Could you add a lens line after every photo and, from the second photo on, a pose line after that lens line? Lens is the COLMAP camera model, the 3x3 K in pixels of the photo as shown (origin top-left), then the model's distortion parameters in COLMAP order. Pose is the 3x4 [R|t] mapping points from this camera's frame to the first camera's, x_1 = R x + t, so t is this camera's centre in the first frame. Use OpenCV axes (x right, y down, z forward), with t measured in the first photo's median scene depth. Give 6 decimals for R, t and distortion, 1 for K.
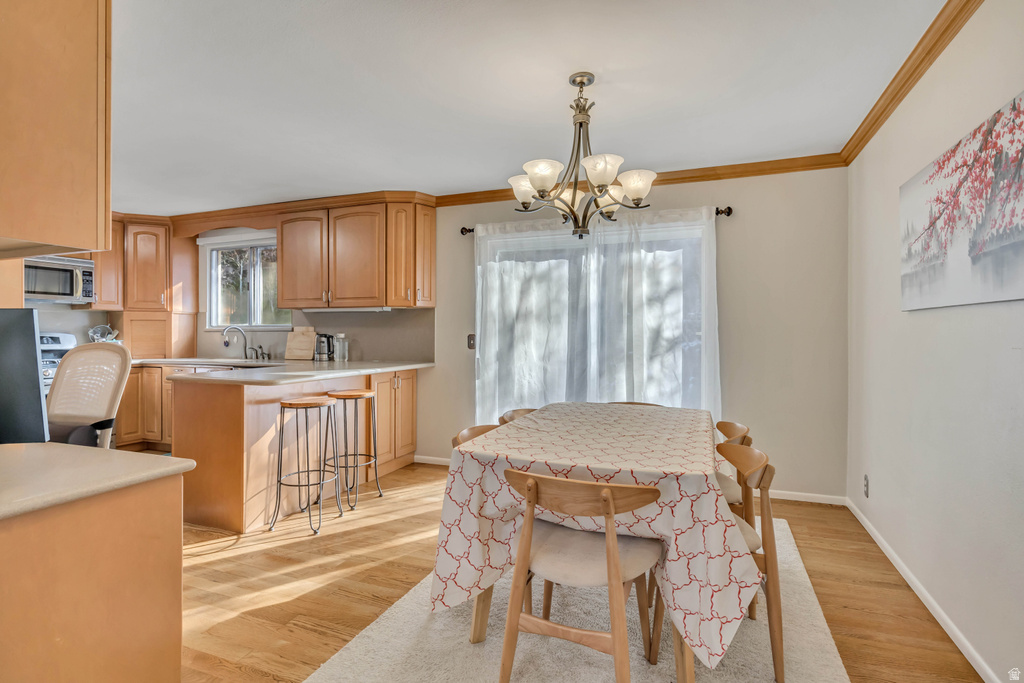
lens RADIAL K [[518.4, 0, 509.3], [0, 518.4, 335.7], [0, 0, 1]] dist [-0.001150, -0.001005]
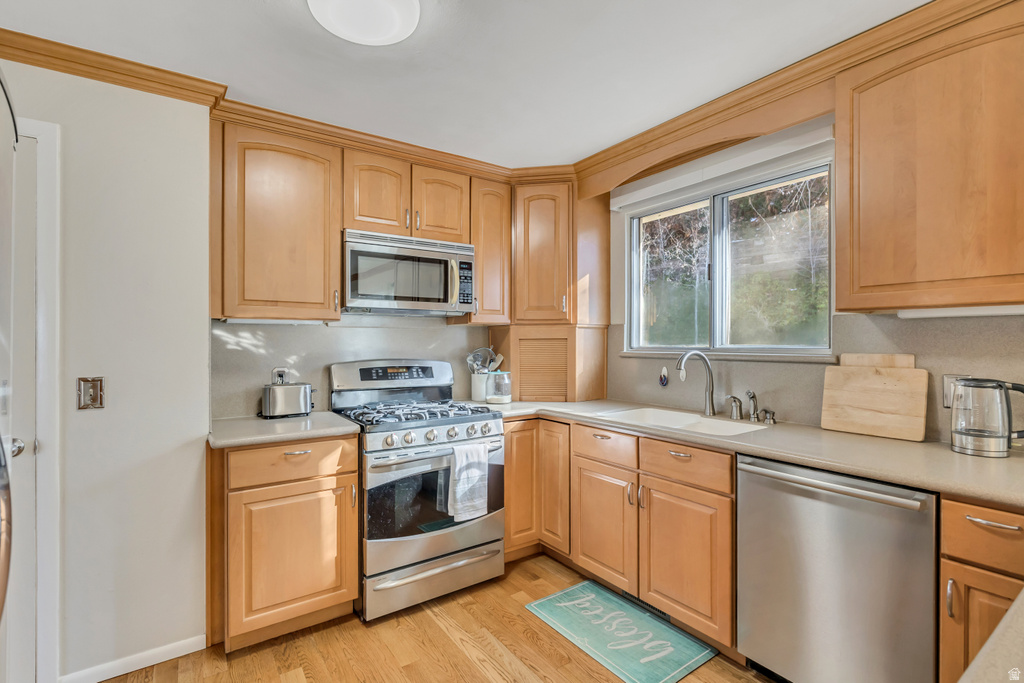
lens RADIAL K [[478.5, 0, 512.2], [0, 478.5, 340.1], [0, 0, 1]] dist [0.000492, -0.000455]
pose [[0.832141, -0.002399, -0.554559, -0.448723], [-0.001509, 0.999977, -0.006590, -0.027096], [0.554562, 0.006320, 0.832118, 0.551813]]
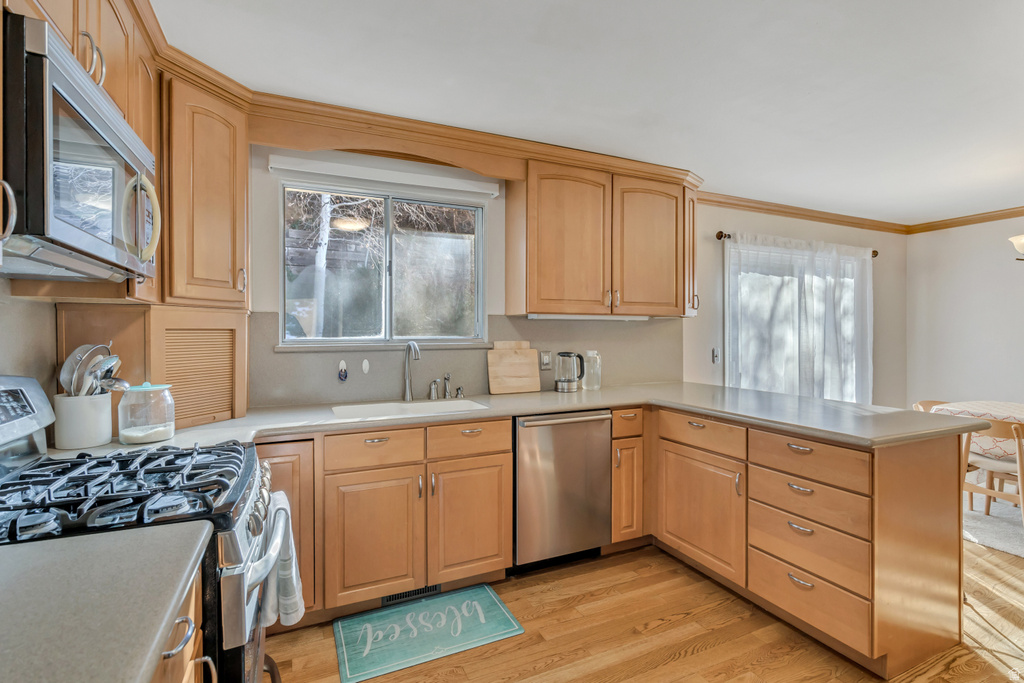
lens RADIAL K [[482.1, 0, 516.7], [0, 482.1, 336.2], [0, 0, 1]] dist [-0.002874, -0.000696]
pose [[0.689821, -0.005908, 0.723956, -0.869176], [0.008469, 0.999964, 0.000091, -0.024955], [-0.723930, 0.006068, 0.689847, 0.614356]]
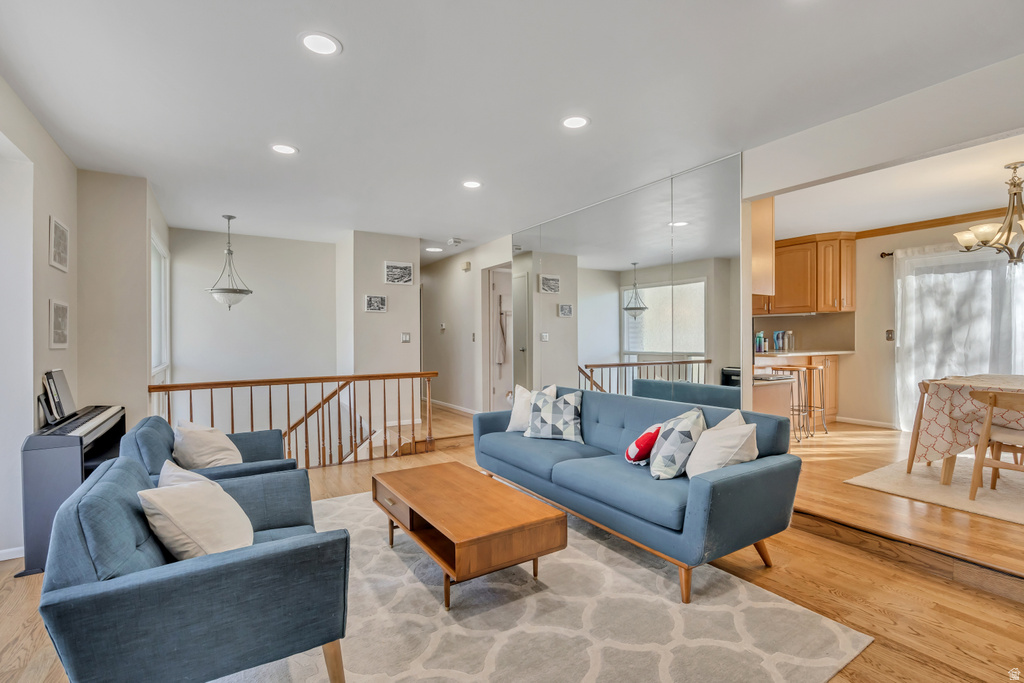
lens RADIAL K [[478.5, 0, 512.2], [0, 478.5, 340.1], [0, 0, 1]] dist [0.000492, -0.000455]
pose [[0.810432, -0.006468, -0.585797, -0.130642], [0.006824, 0.999975, -0.001599, 0.018441], [0.585793, -0.002701, 0.810456, -0.561330]]
